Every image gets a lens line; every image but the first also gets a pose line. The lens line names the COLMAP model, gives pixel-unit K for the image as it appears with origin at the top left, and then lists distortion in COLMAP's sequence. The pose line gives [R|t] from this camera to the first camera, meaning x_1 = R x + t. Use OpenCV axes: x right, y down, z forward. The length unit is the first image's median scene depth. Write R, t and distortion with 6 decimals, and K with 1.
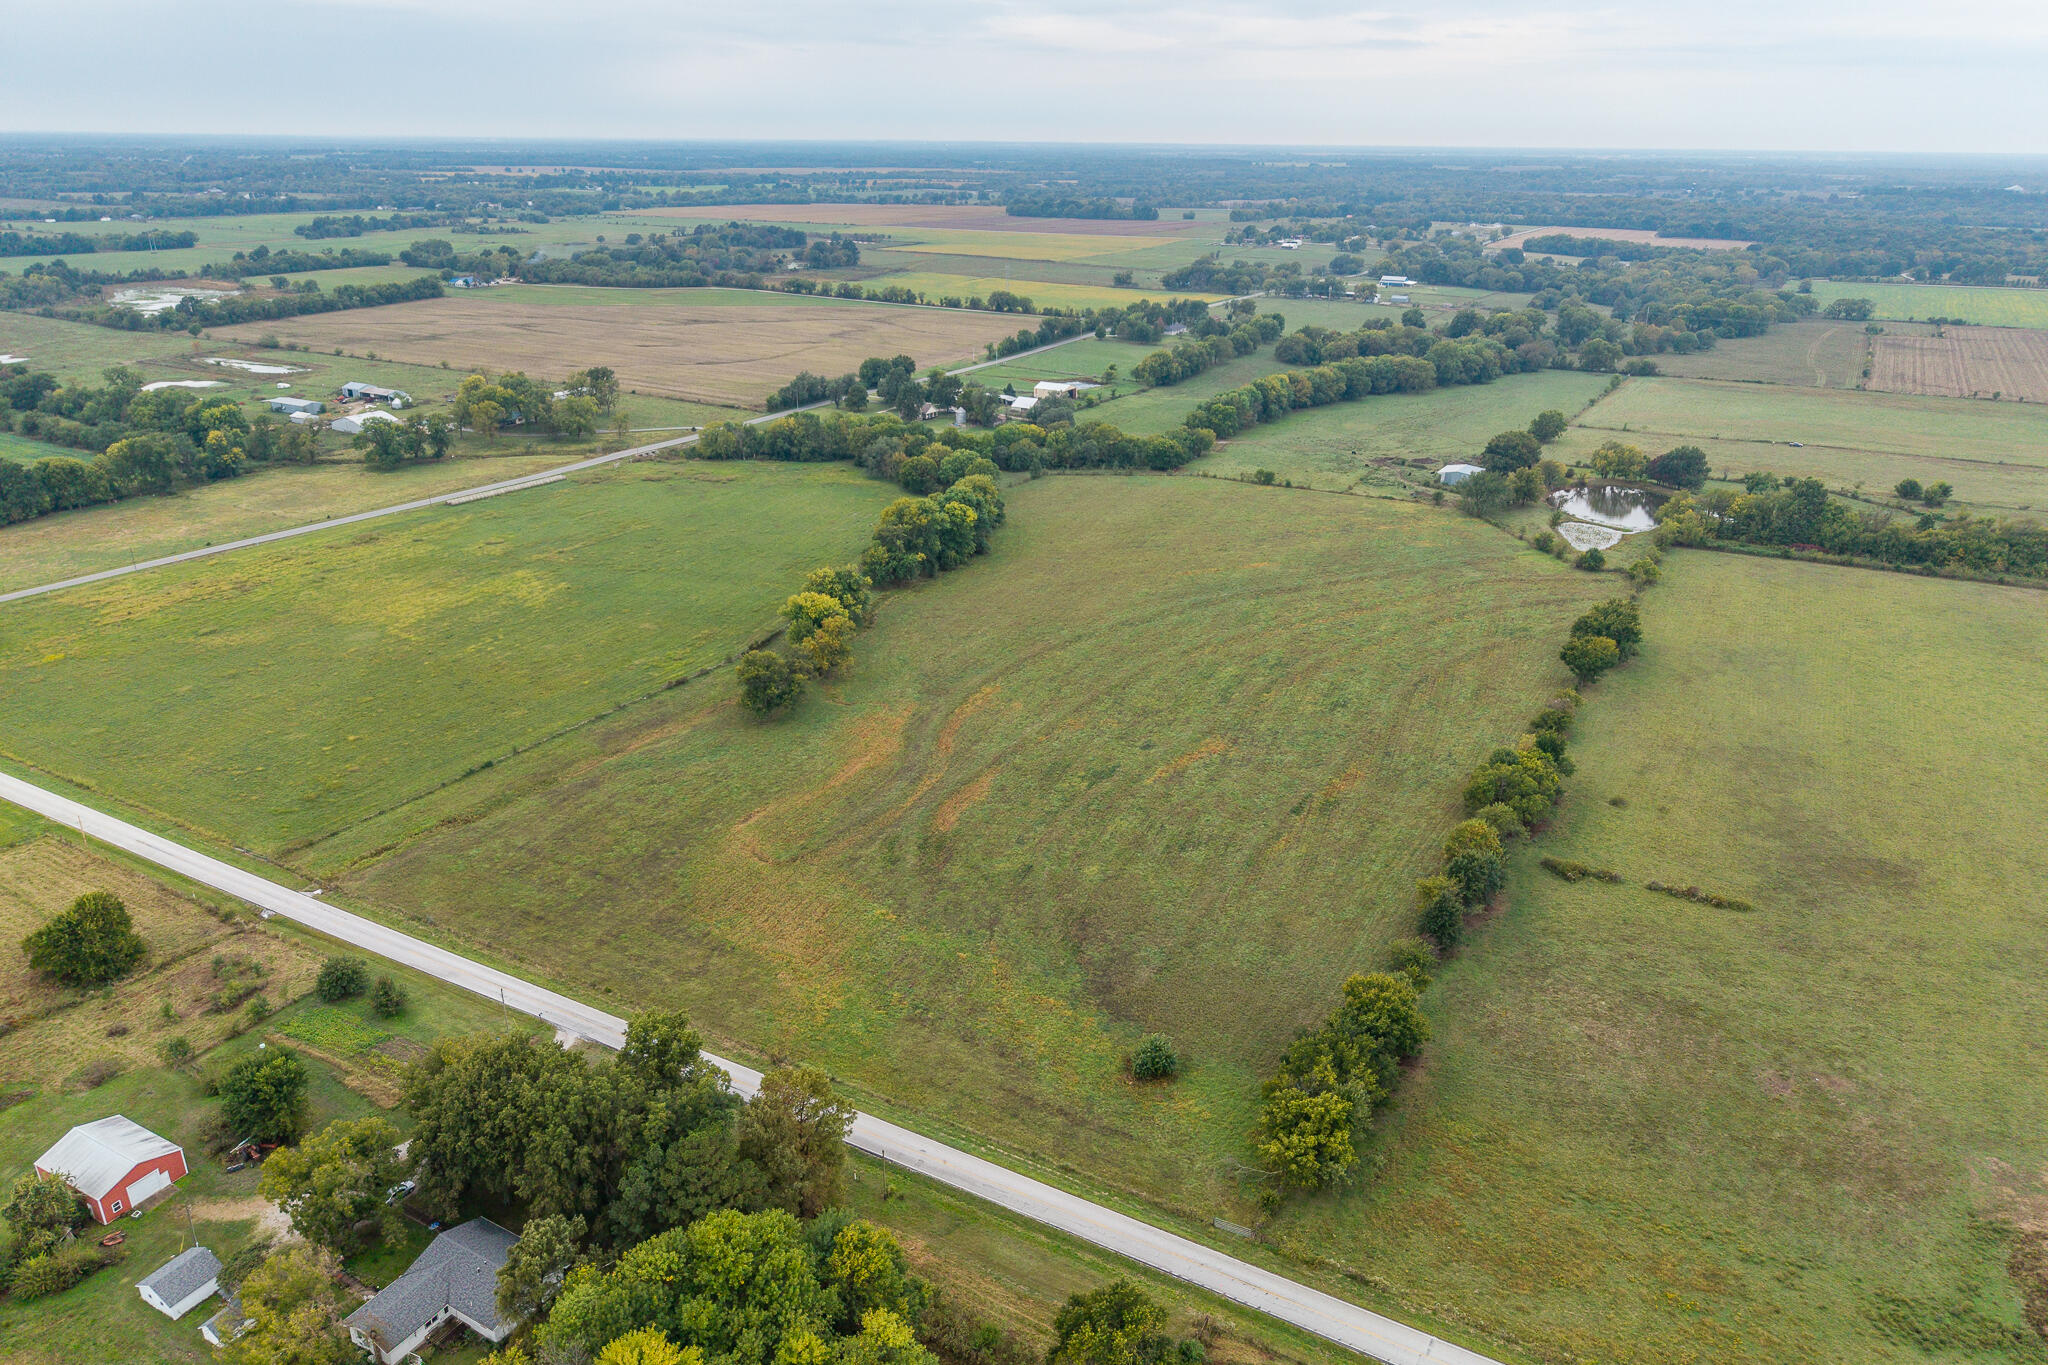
lens RADIAL K [[1374.6, 0, 1022.8], [0, 1374.6, 684.5], [0, 0, 1]] dist [0.022076, -0.021746]
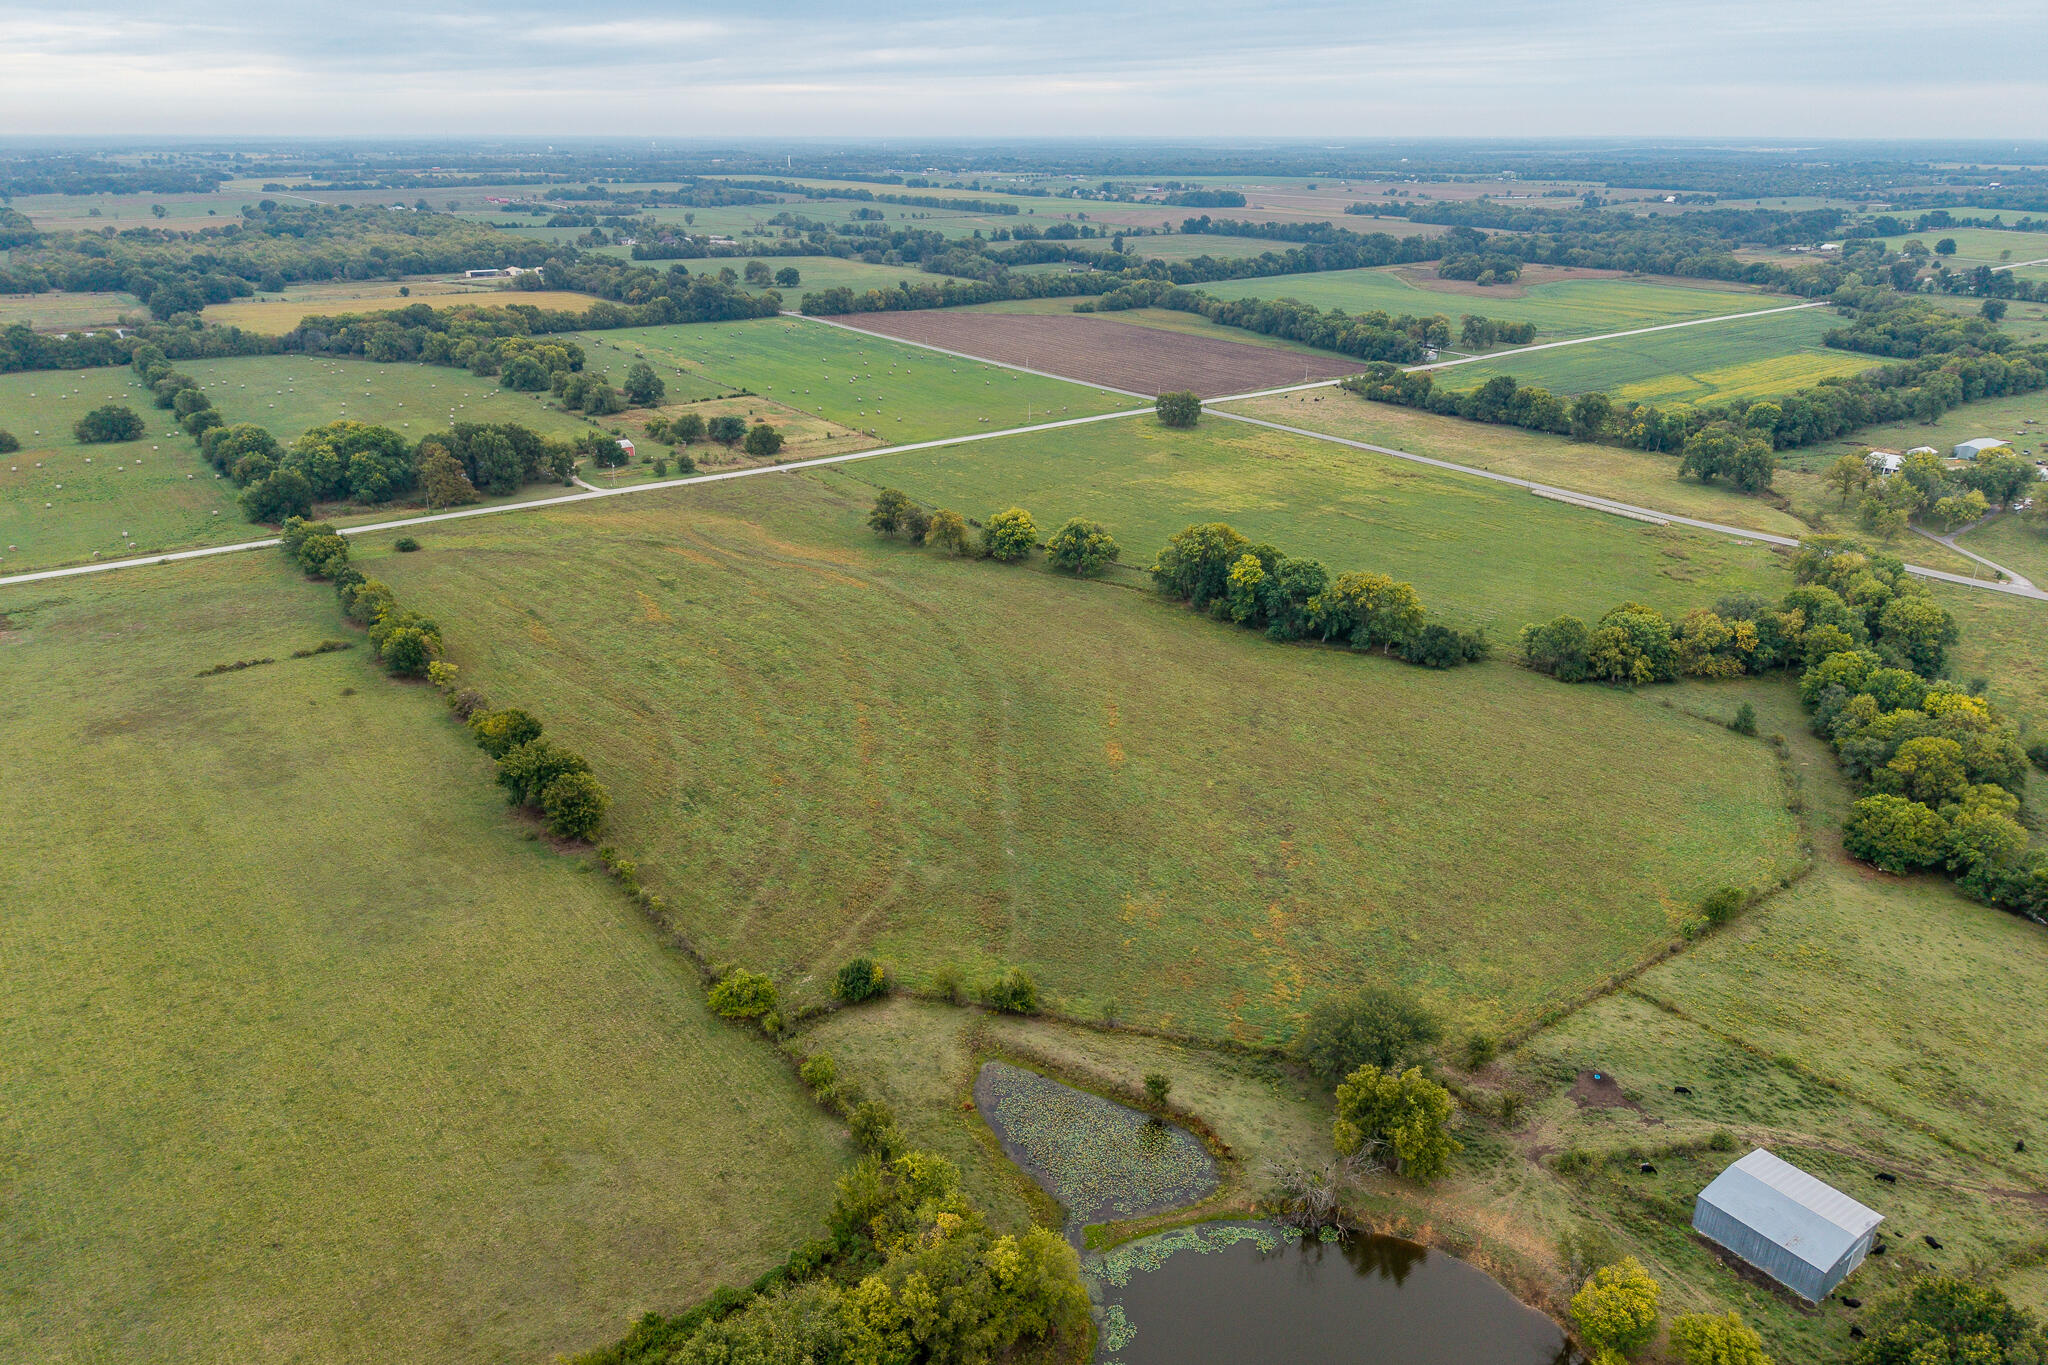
lens RADIAL K [[1374.6, 0, 1025.2], [0, 1374.6, 691.4], [0, 0, 1]] dist [0.022076, -0.021746]
pose [[-0.384917, 0.337098, -0.859188, 0.772201], [-0.348344, 0.809003, 0.473466, -0.423631], [0.854690, 0.481538, -0.193973, 1.092105]]
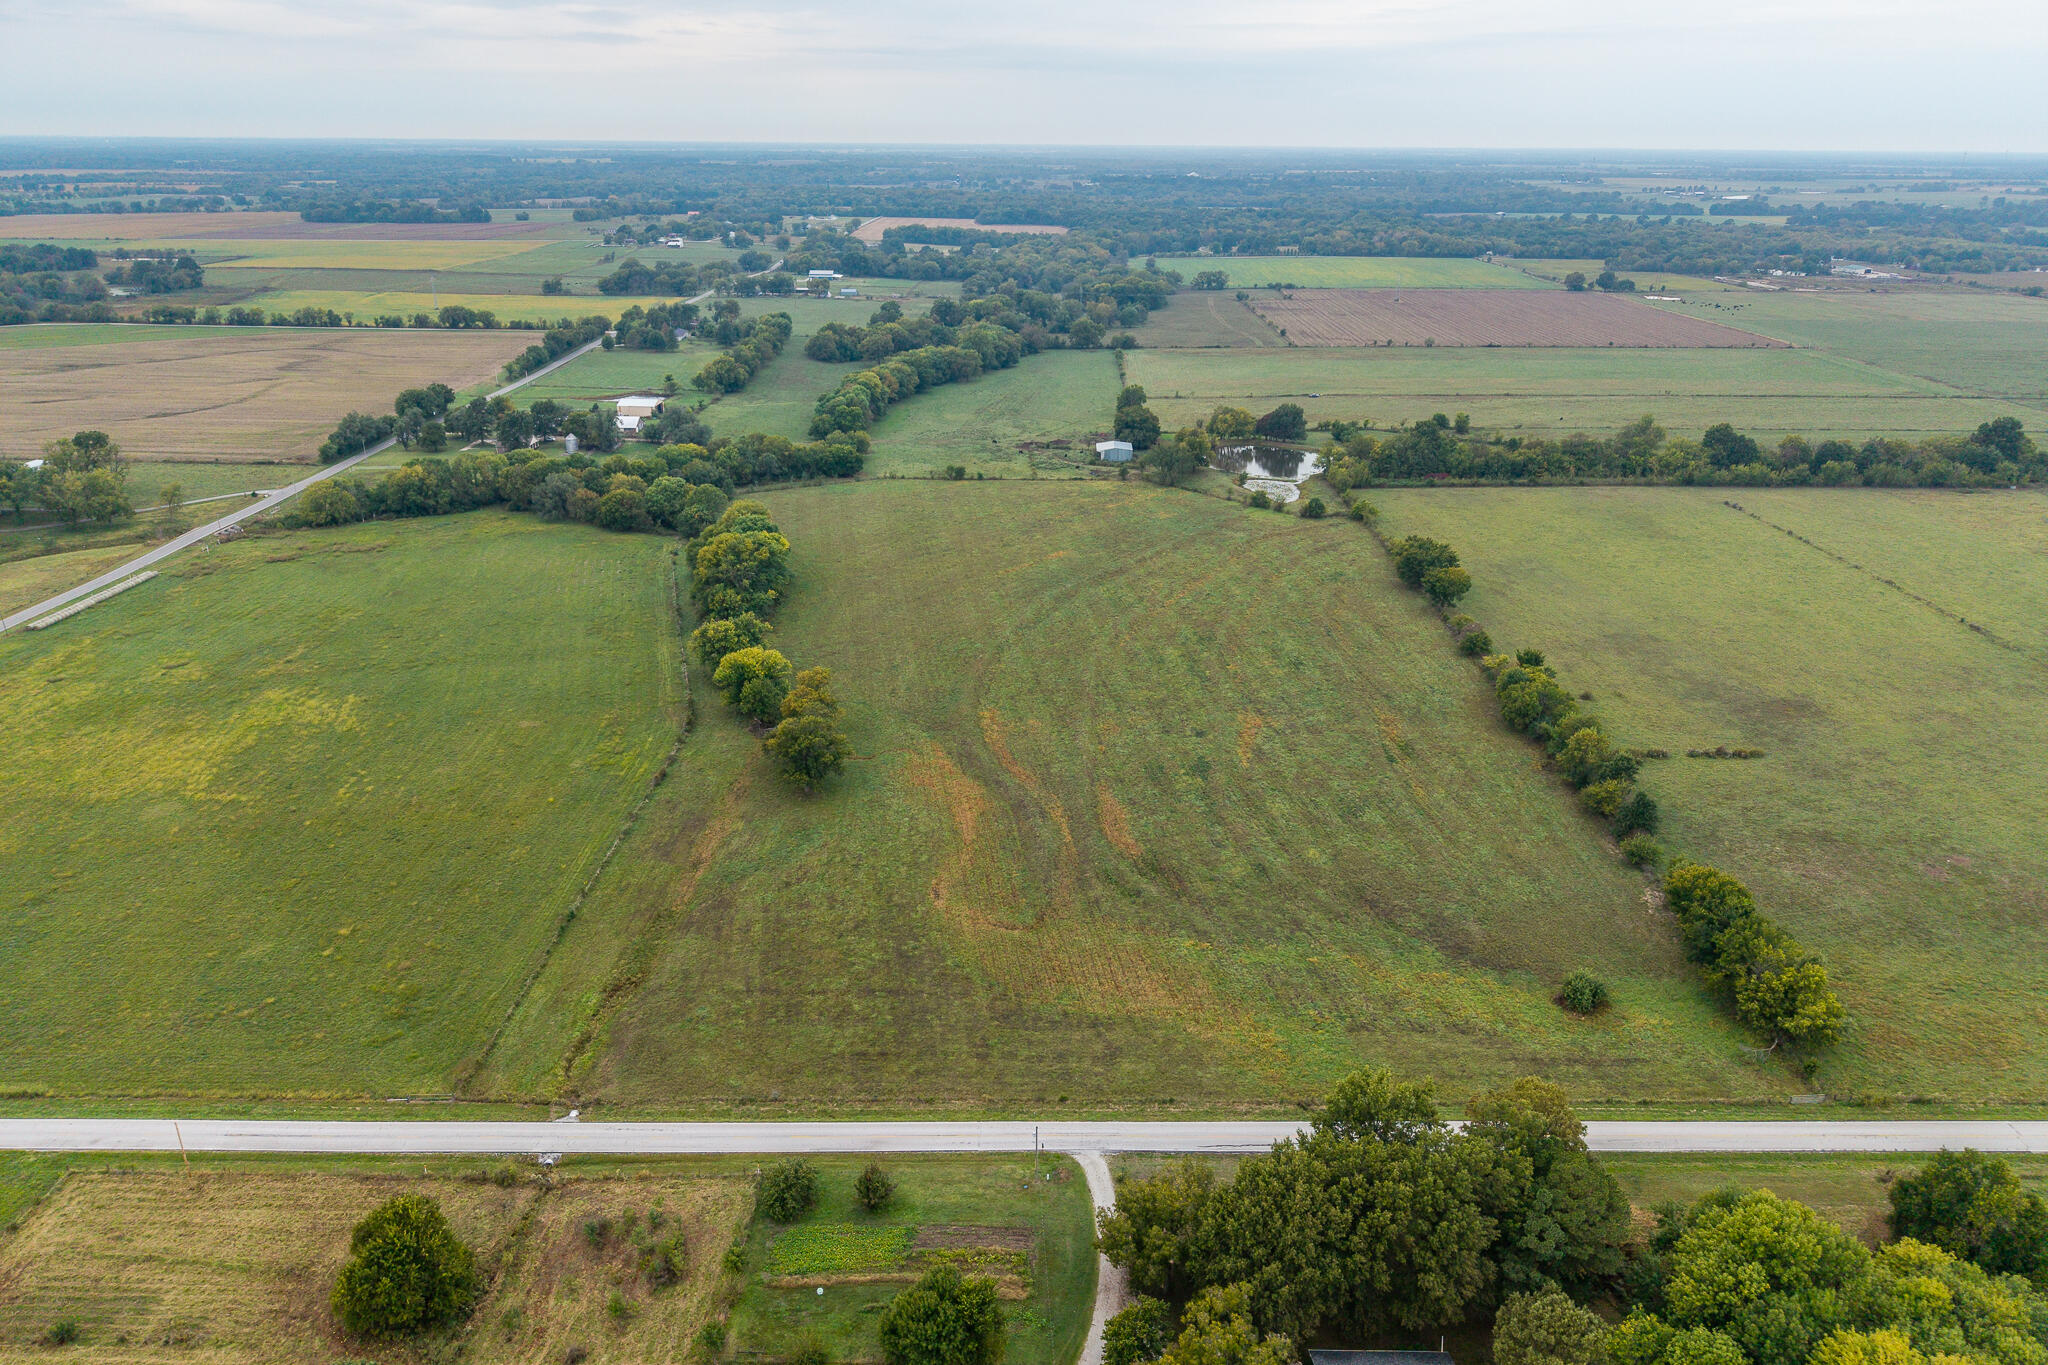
lens RADIAL K [[1374.6, 0, 1024.9], [0, 1374.6, 688.4], [0, 0, 1]] dist [0.022076, -0.021746]
pose [[0.872552, -0.184615, 0.452295, -0.336253], [0.182131, 0.982029, 0.049478, -0.043690], [-0.453301, 0.039205, 0.890495, 0.103029]]
